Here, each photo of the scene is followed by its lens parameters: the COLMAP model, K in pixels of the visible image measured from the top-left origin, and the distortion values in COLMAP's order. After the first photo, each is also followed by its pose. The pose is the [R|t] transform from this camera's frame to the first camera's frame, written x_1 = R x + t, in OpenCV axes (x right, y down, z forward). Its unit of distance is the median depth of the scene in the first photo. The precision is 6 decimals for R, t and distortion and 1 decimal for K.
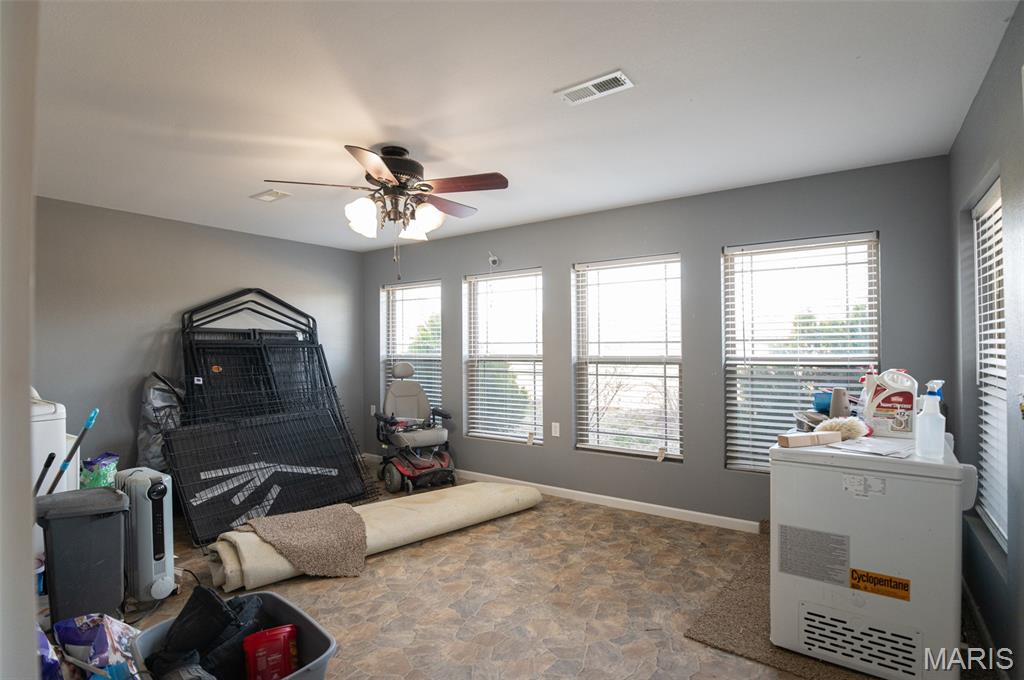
lens RADIAL K [[498.0, 0, 512.0], [0, 498.0, 340.0], [0, 0, 1]] dist [-0.023002, -0.005002]
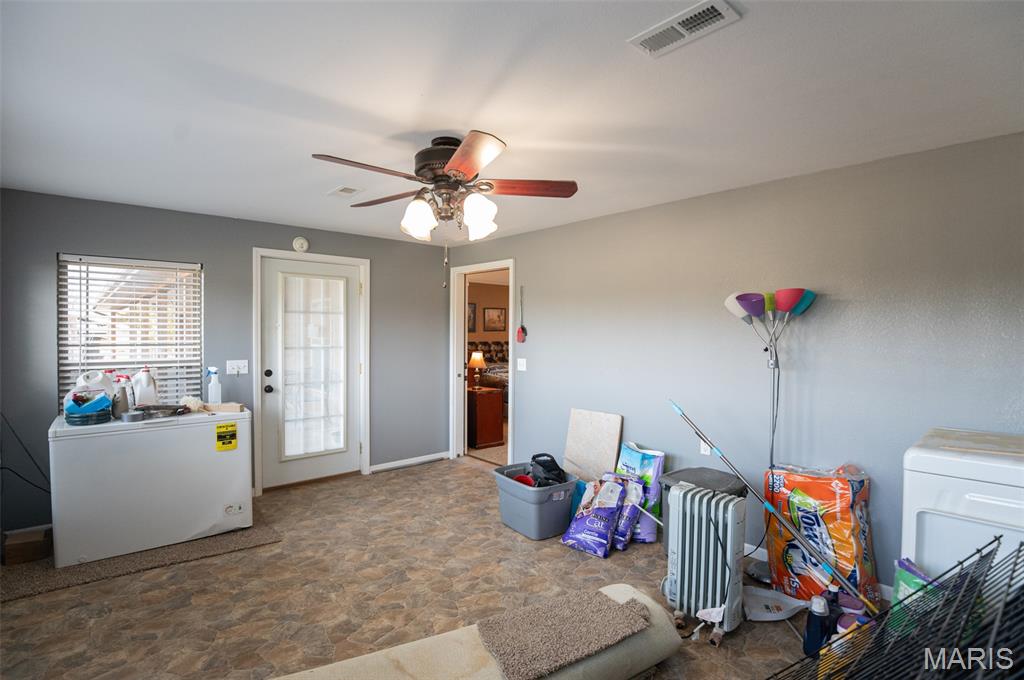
lens RADIAL K [[498.0, 0, 512.0], [0, 498.0, 340.0], [0, 0, 1]] dist [-0.023002, -0.005002]
pose [[-0.973915, 0.000130, 0.226914, -0.547930], [0.000369, 0.999999, 0.001011, -0.021499], [-0.226913, 0.001069, -0.973914, 1.824951]]
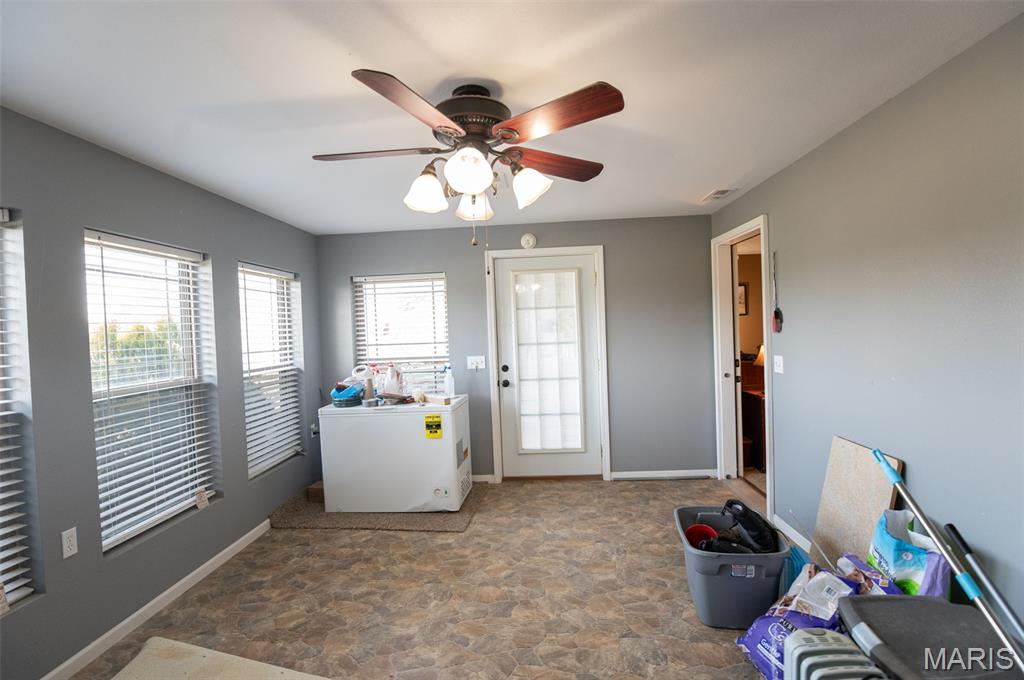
lens RADIAL K [[498.0, 0, 512.0], [0, 498.0, 340.0], [0, 0, 1]] dist [-0.023002, -0.005002]
pose [[-0.523729, 0.008405, 0.851843, -0.866309], [0.031354, 0.999464, 0.009416, -0.024870], [-0.851307, 0.031640, -0.523712, 1.319597]]
